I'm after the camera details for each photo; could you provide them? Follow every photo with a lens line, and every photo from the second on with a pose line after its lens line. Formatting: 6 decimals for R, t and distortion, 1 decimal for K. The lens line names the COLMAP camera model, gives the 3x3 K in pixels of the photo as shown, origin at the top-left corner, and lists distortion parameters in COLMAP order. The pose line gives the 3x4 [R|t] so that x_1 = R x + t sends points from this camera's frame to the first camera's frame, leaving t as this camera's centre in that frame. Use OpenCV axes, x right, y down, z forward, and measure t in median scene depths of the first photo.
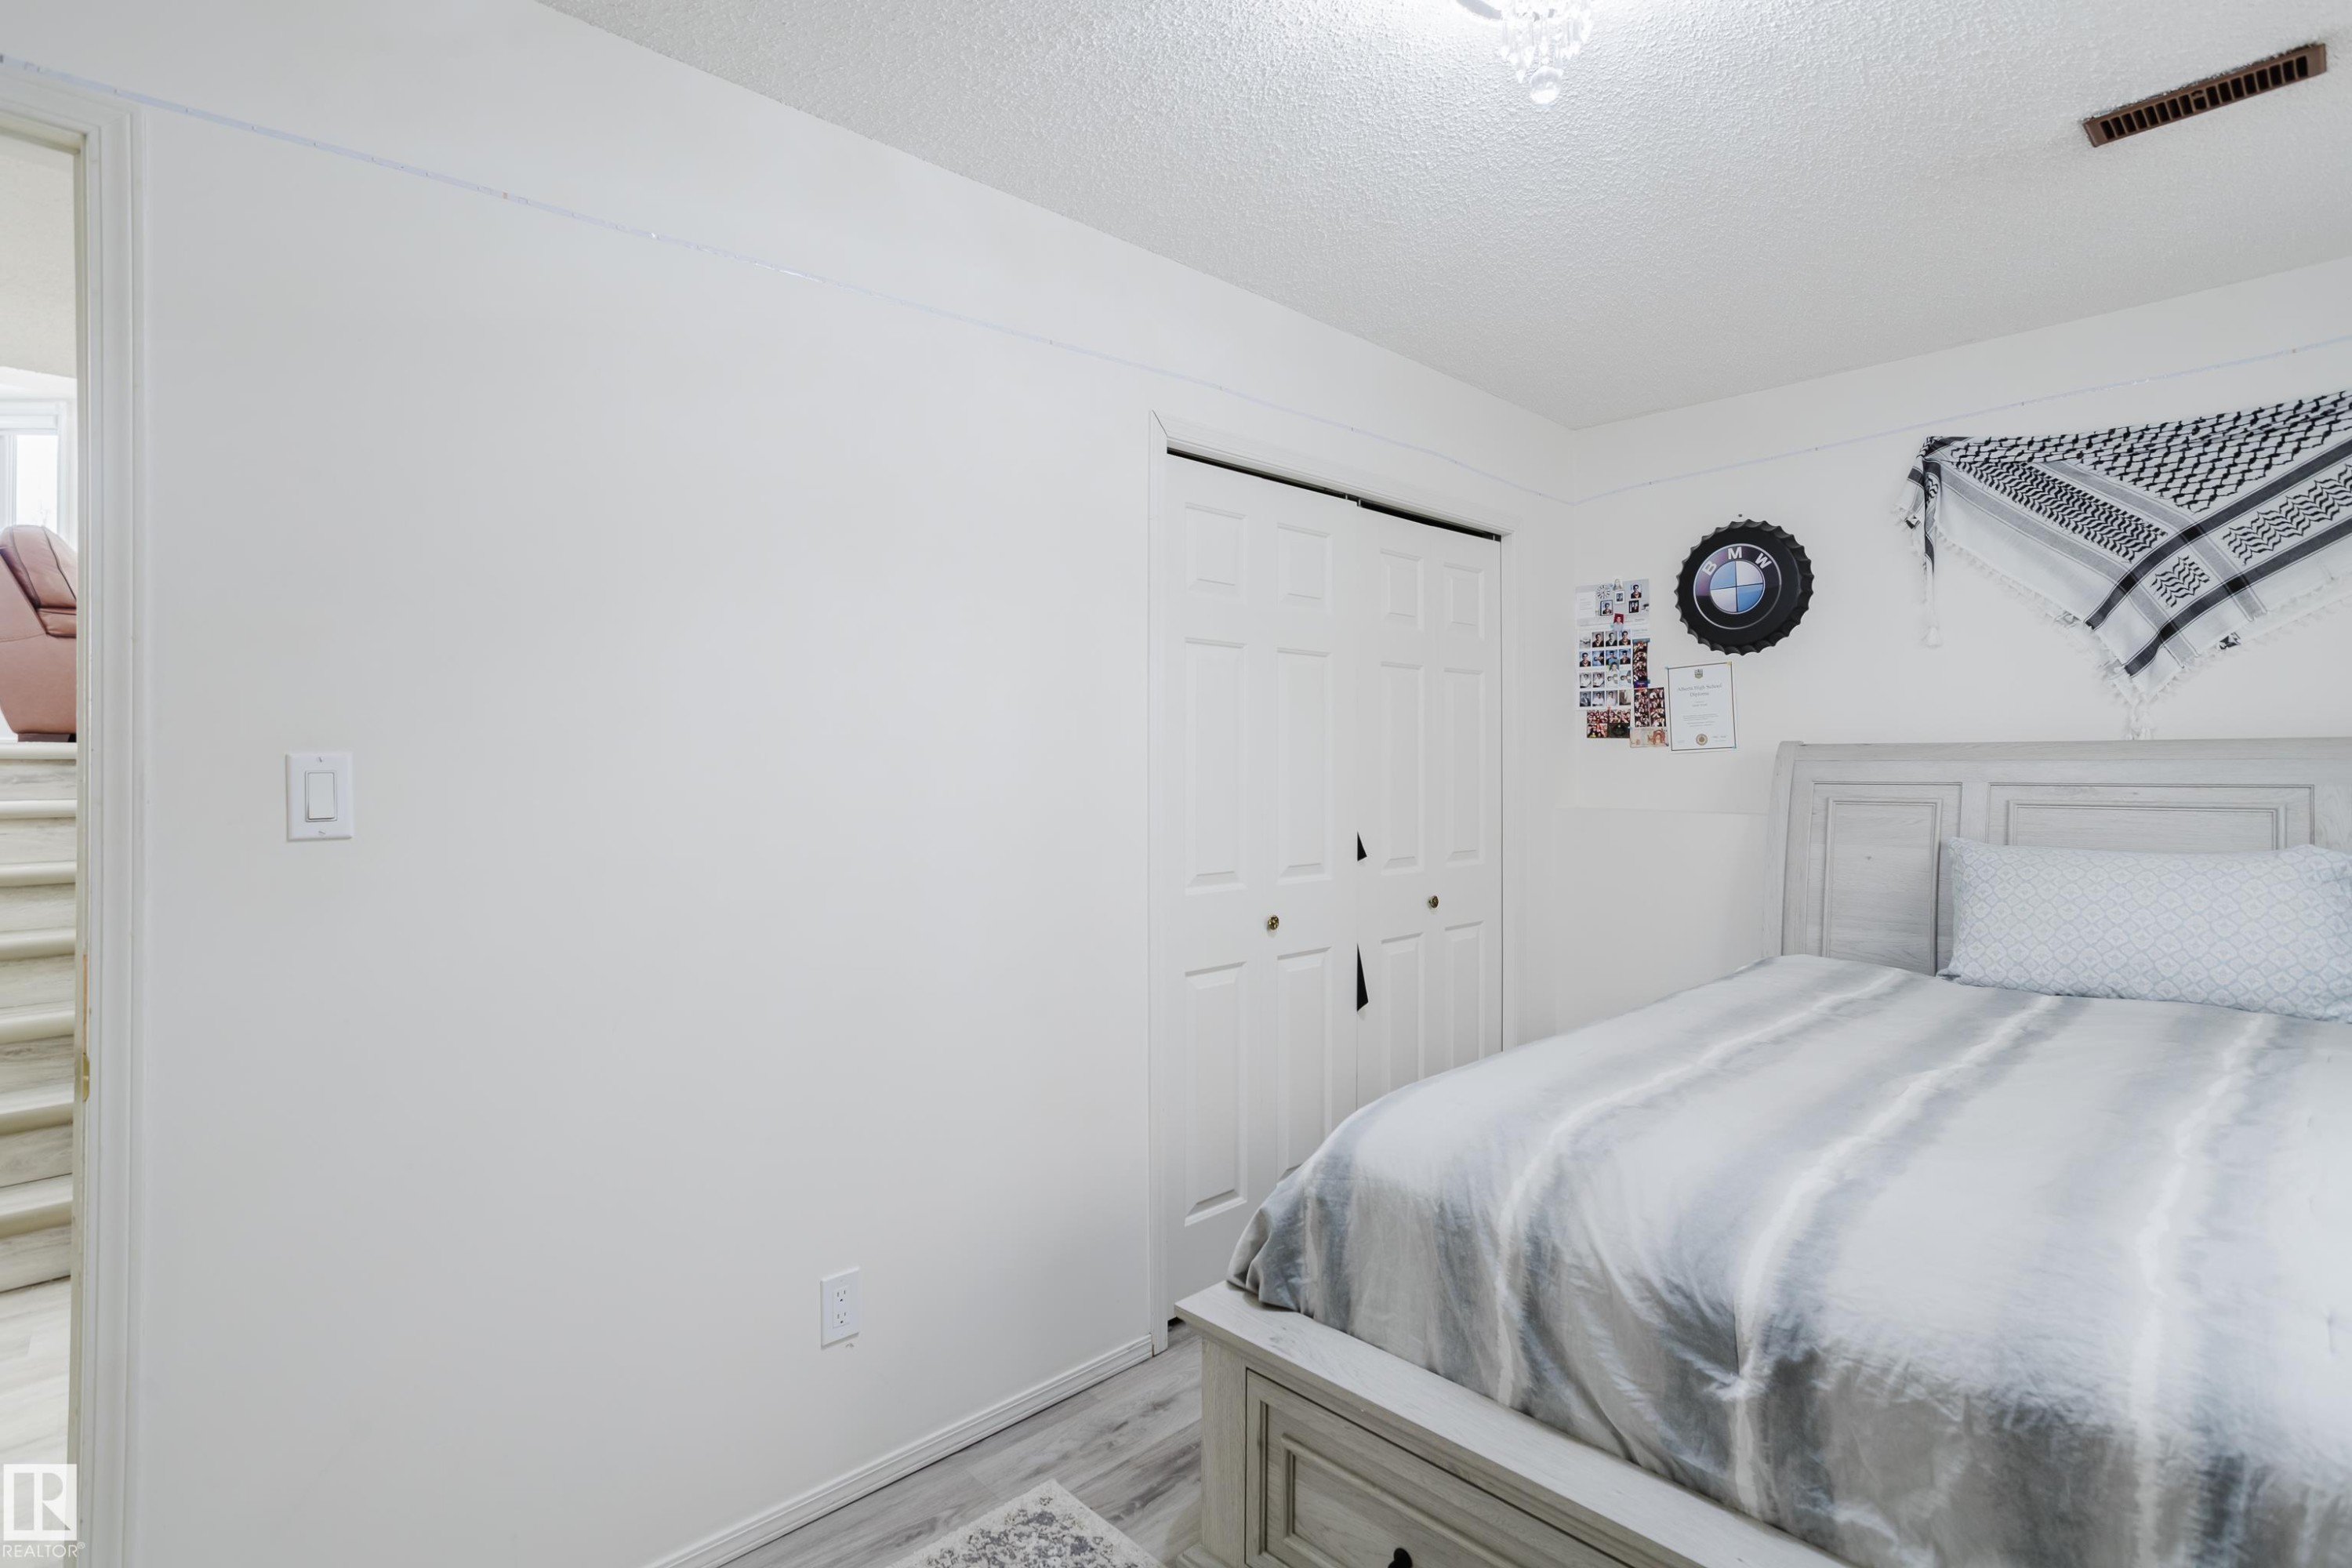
lens RADIAL K [[1142.1, 0, 1177.4], [0, 1142.1, 778.7], [0, 0, 1]] dist [-0.036087, 0.022366]
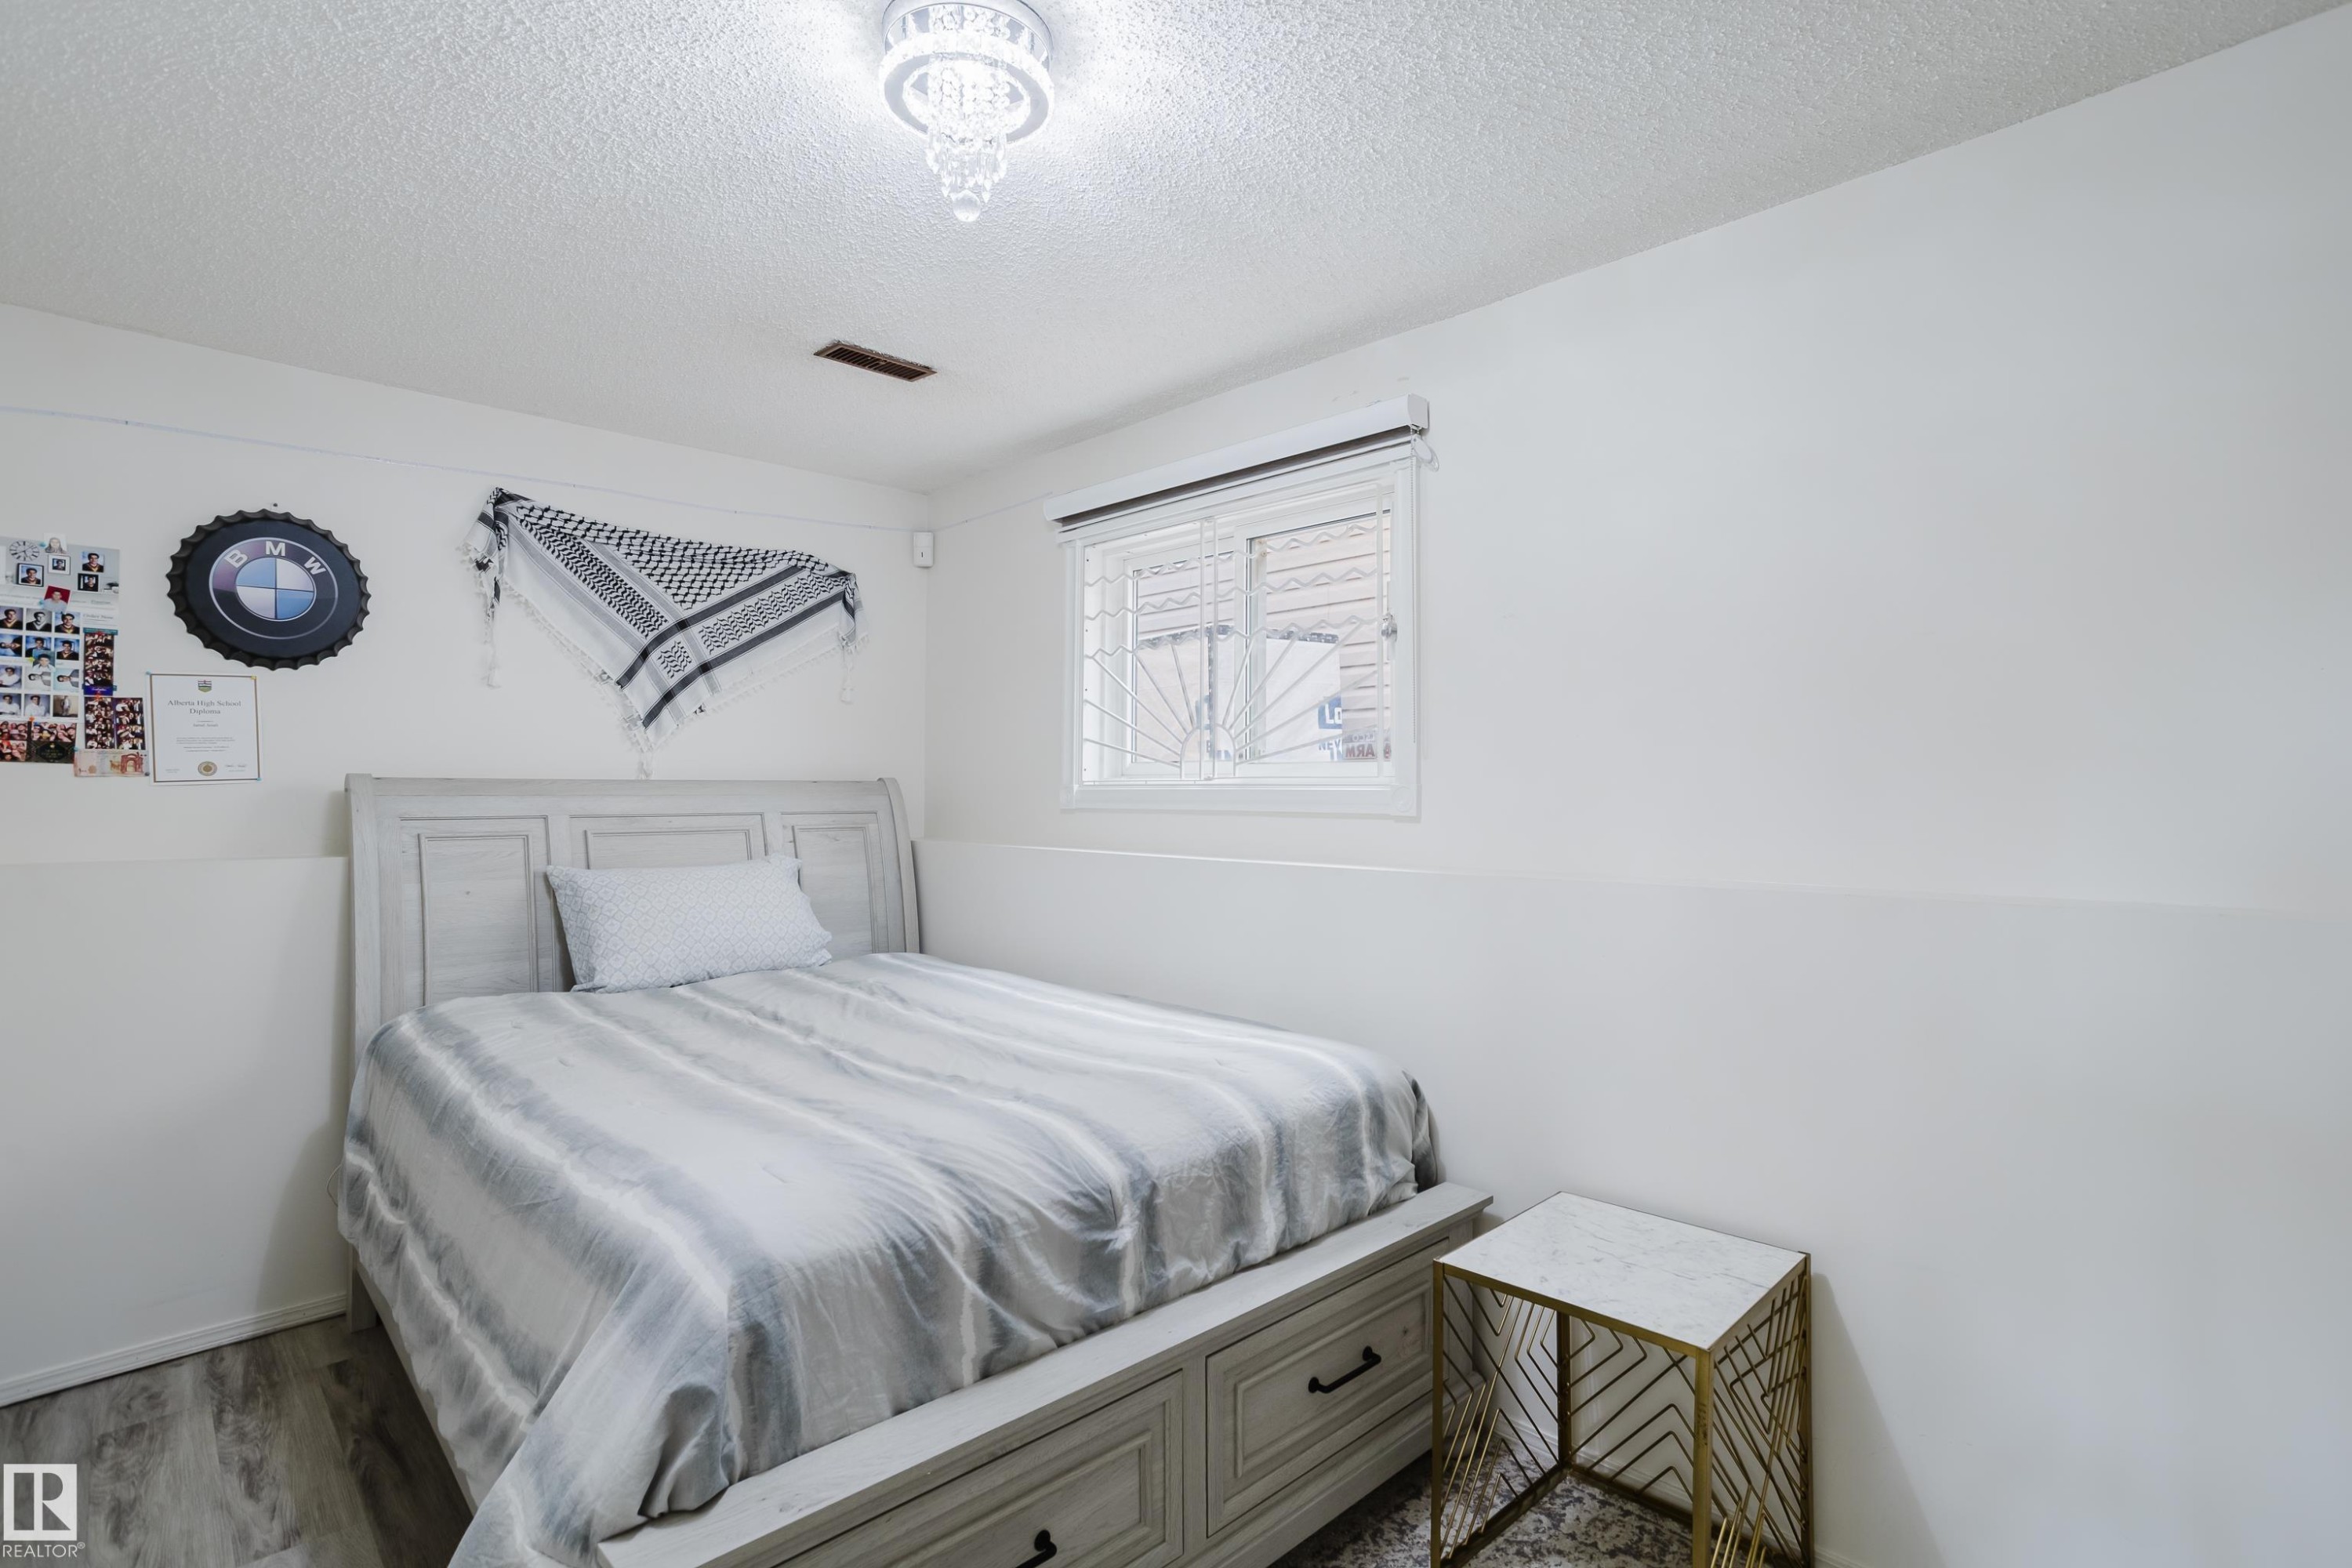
lens RADIAL K [[1142.1, 0, 1177.4], [0, 1142.1, 778.7], [0, 0, 1]] dist [-0.036087, 0.022366]
pose [[-0.006266, 0.015106, 0.999866, -0.413237], [0.013425, 0.999797, -0.015021, -0.007913], [-0.999890, 0.013329, -0.006467, 0.402086]]
